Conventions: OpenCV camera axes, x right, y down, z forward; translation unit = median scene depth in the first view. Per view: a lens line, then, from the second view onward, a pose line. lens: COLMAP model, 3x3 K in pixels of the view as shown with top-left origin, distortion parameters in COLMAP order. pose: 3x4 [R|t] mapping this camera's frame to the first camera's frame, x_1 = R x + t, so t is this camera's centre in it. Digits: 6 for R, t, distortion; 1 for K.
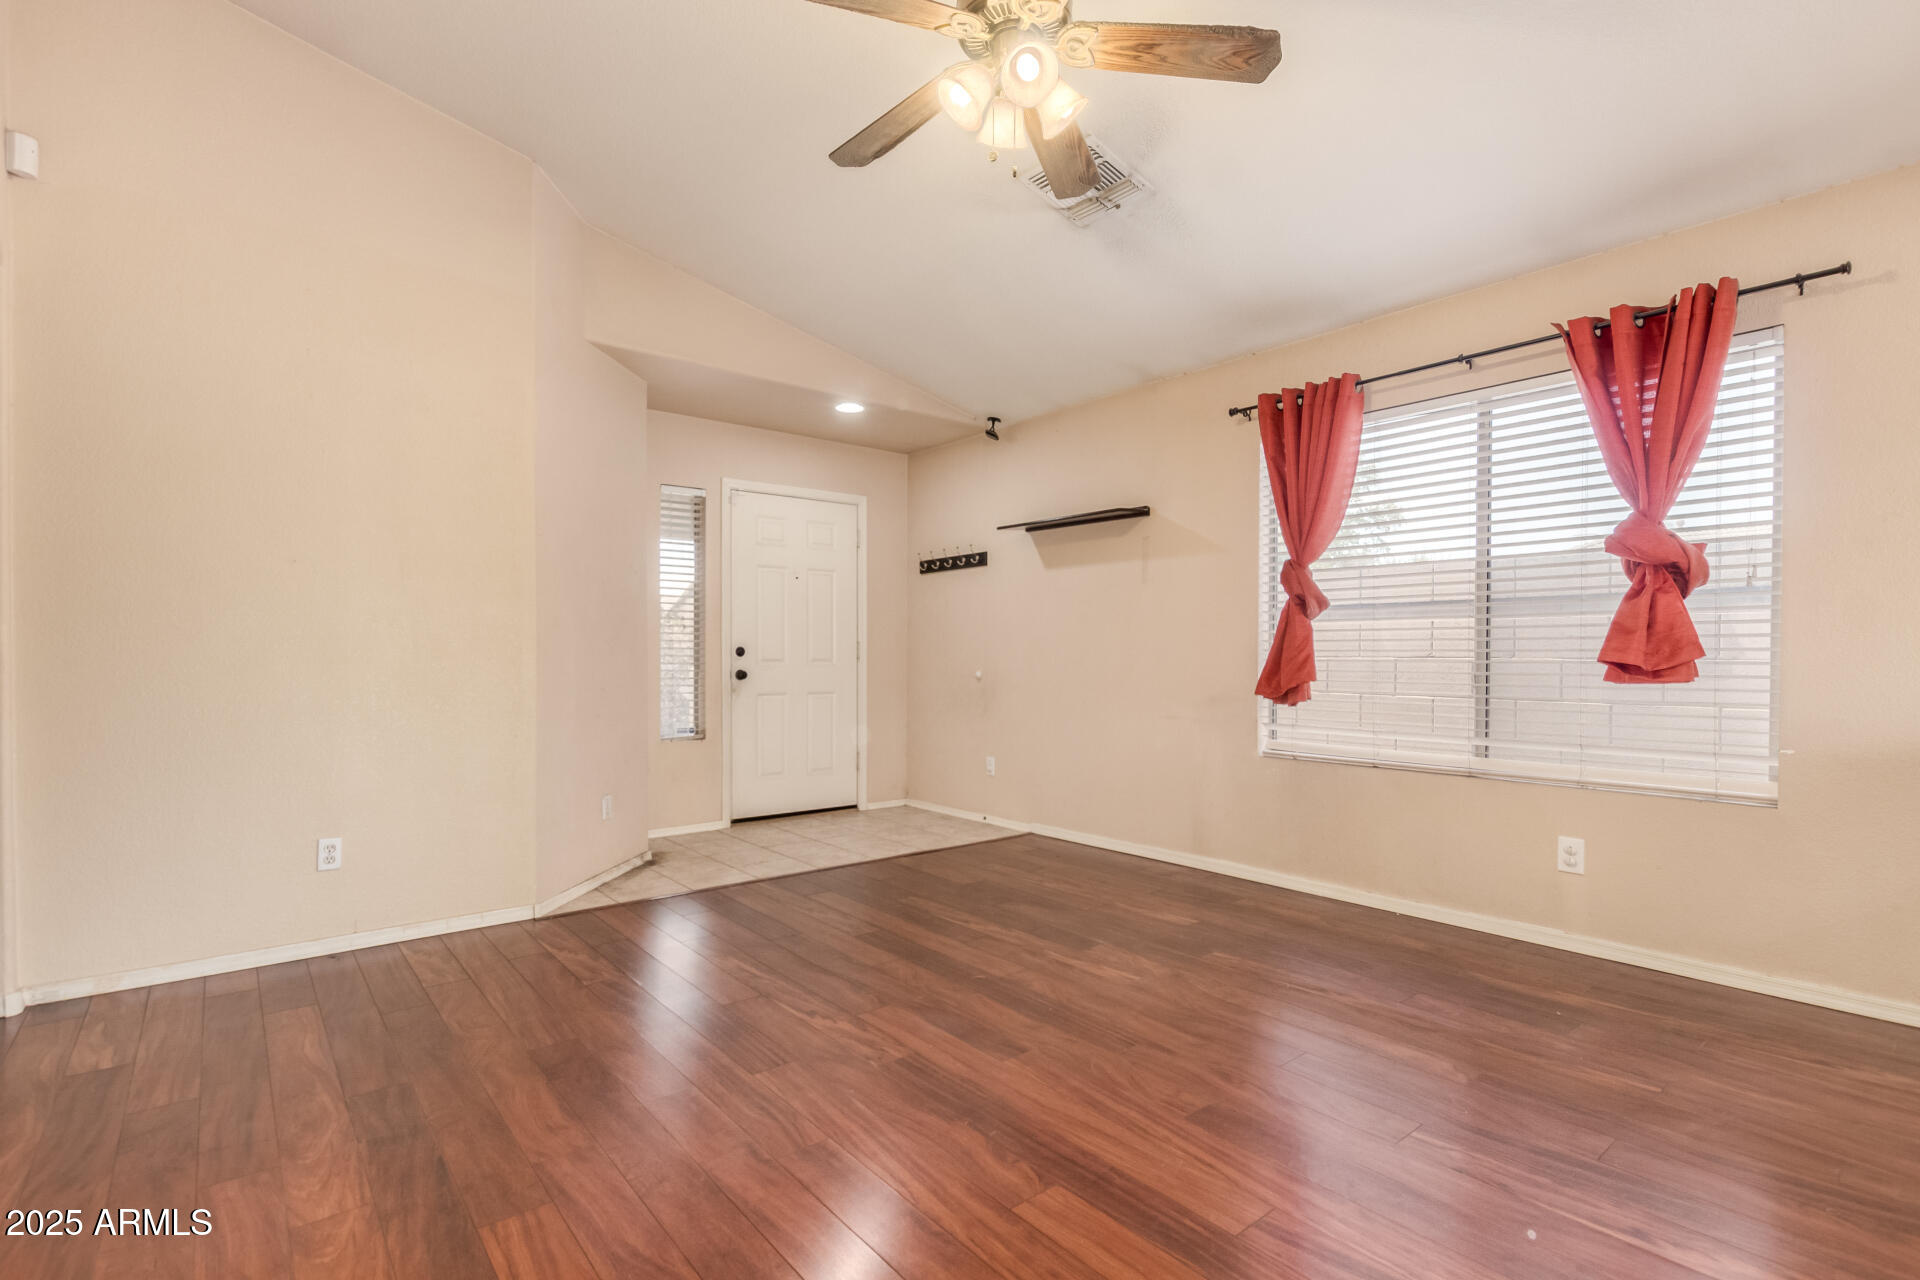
lens RADIAL K [[908.5, 0, 954.1], [0, 908.5, 640.3], [0, 0, 1]] dist [0.007029, -0.000879]
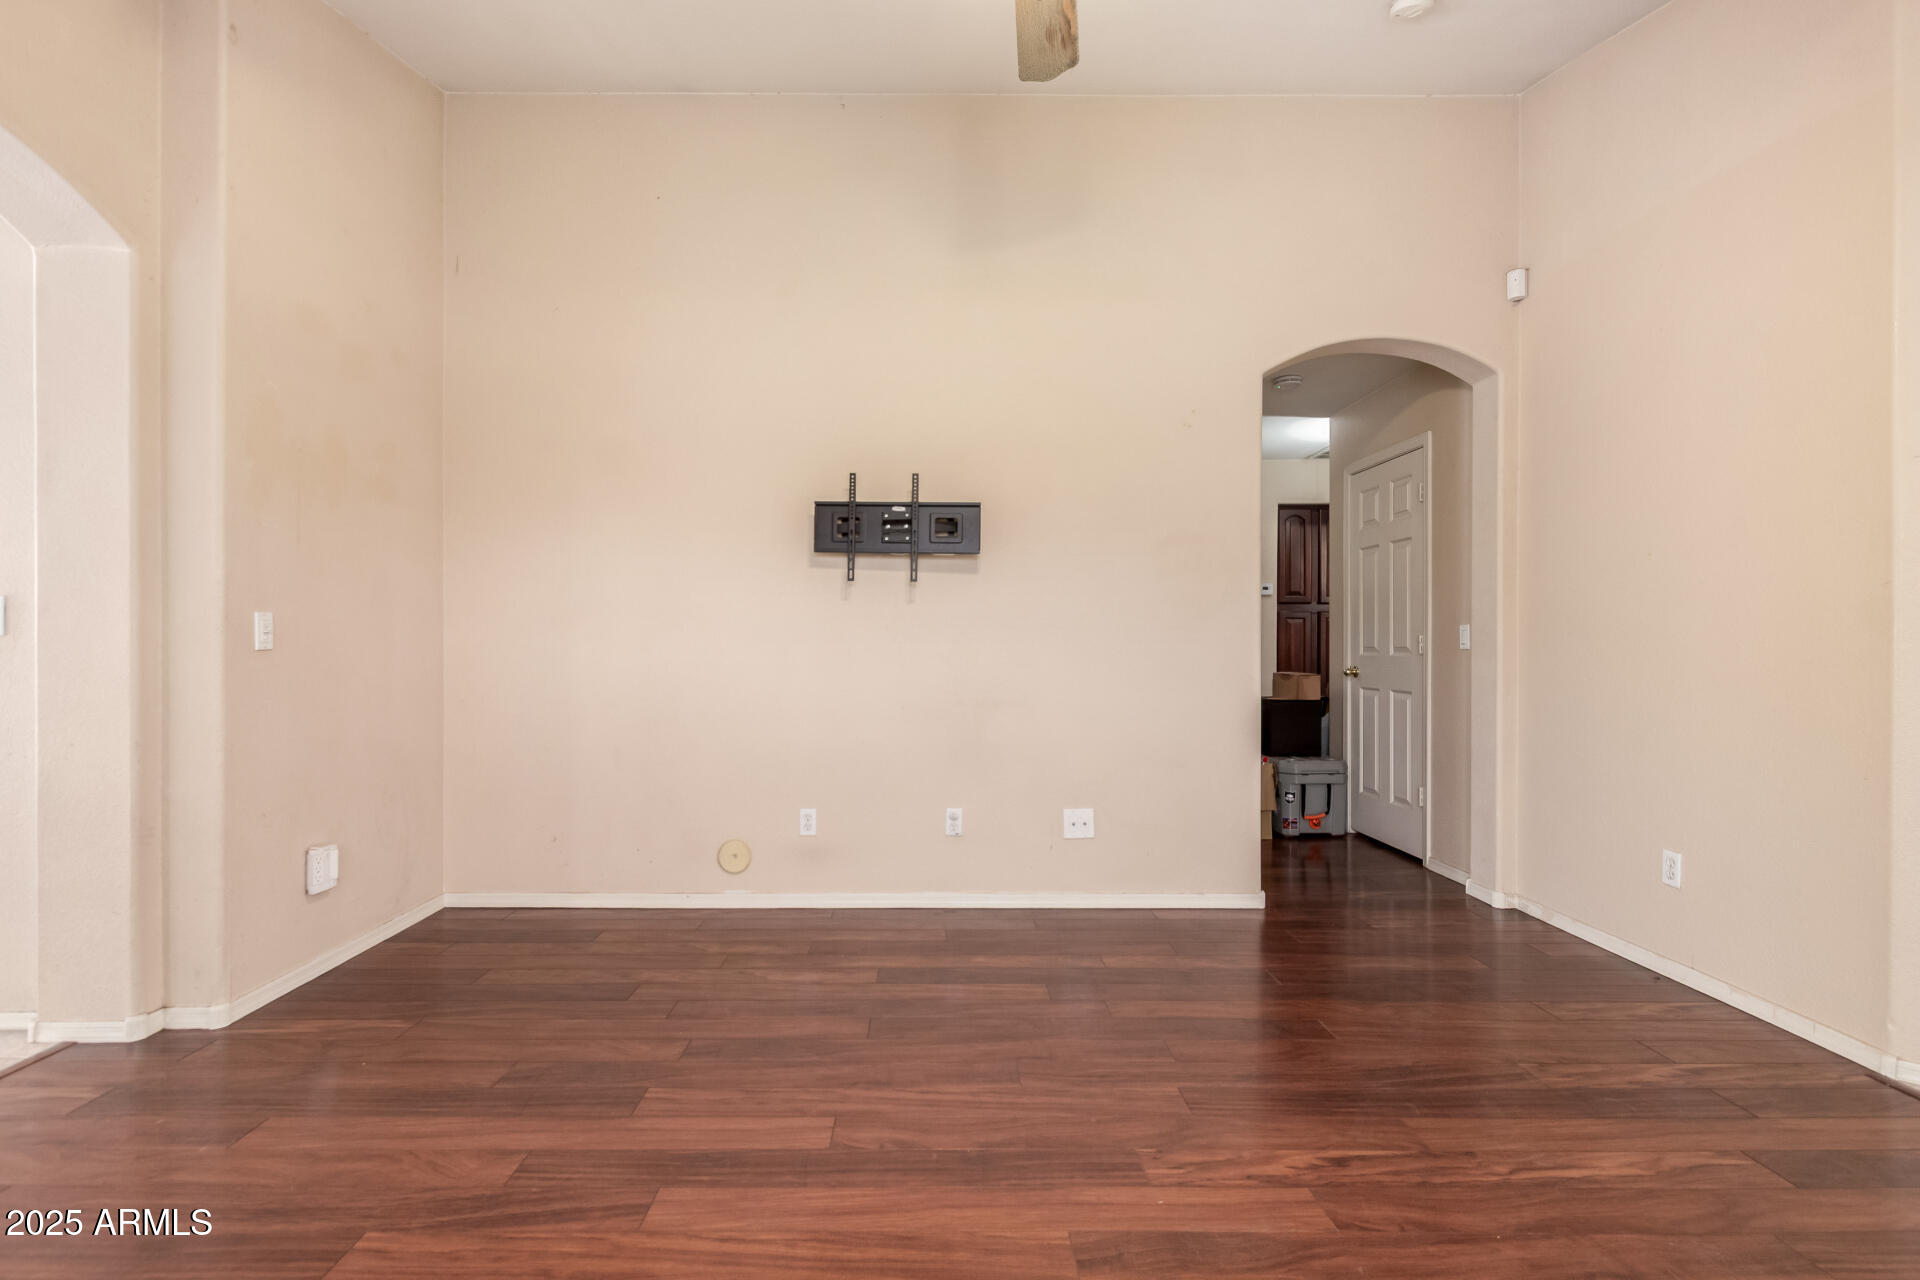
lens RADIAL K [[908.5, 0, 954.1], [0, 908.5, 640.3], [0, 0, 1]] dist [0.007029, -0.000879]
pose [[-0.621611, -0.005640, -0.783306, 0.611811], [0.009879, 0.999838, -0.015039, 0.013117], [0.783264, -0.017087, -0.621455, 1.269150]]
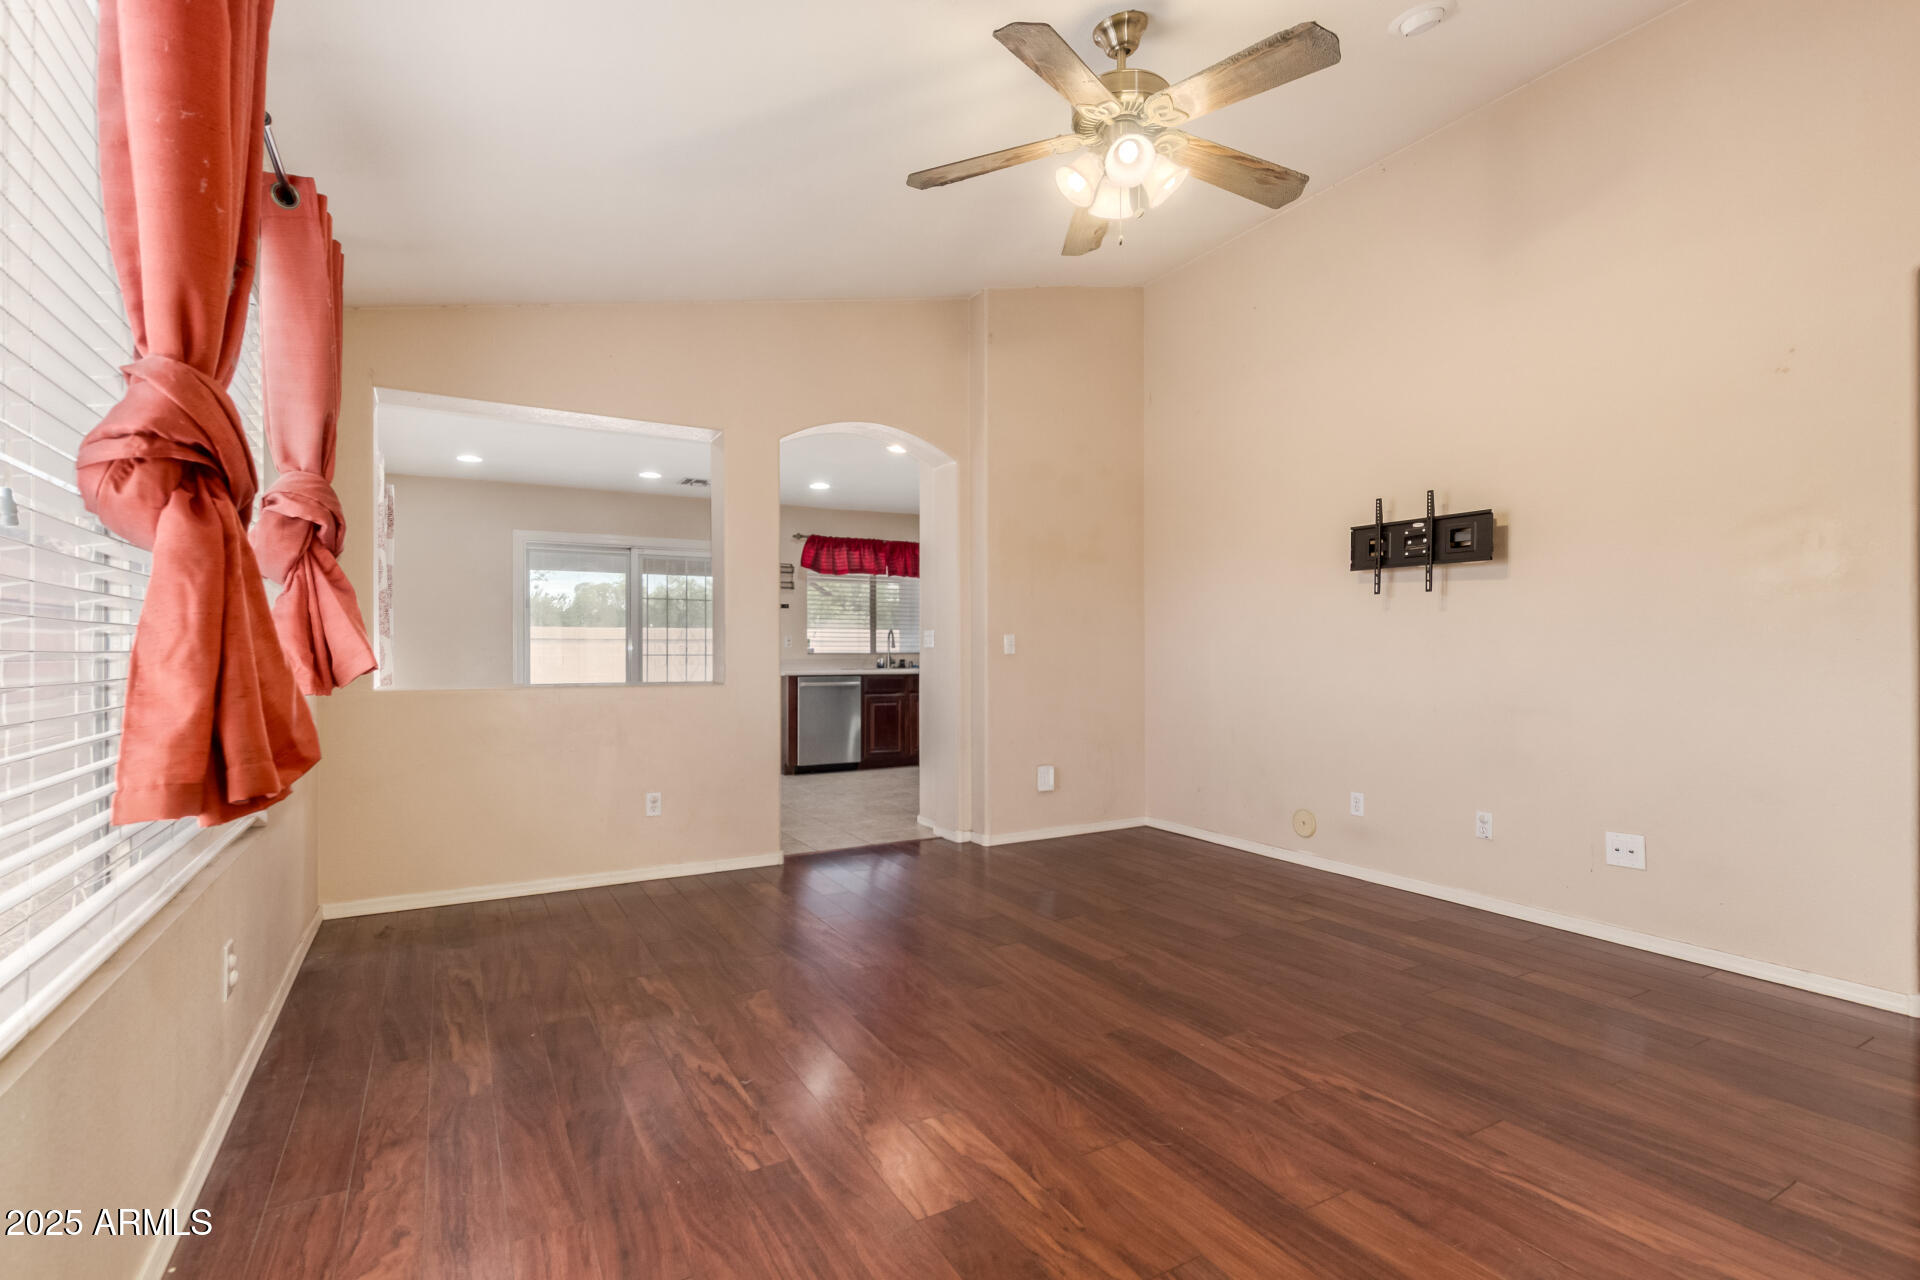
lens RADIAL K [[908.5, 0, 954.1], [0, 908.5, 640.3], [0, 0, 1]] dist [0.007029, -0.000879]
pose [[-0.986783, 0.002753, 0.162021, 0.078627], [-0.001727, 0.999620, -0.027500, 0.024210], [-0.162035, -0.027416, -0.986404, 1.965291]]
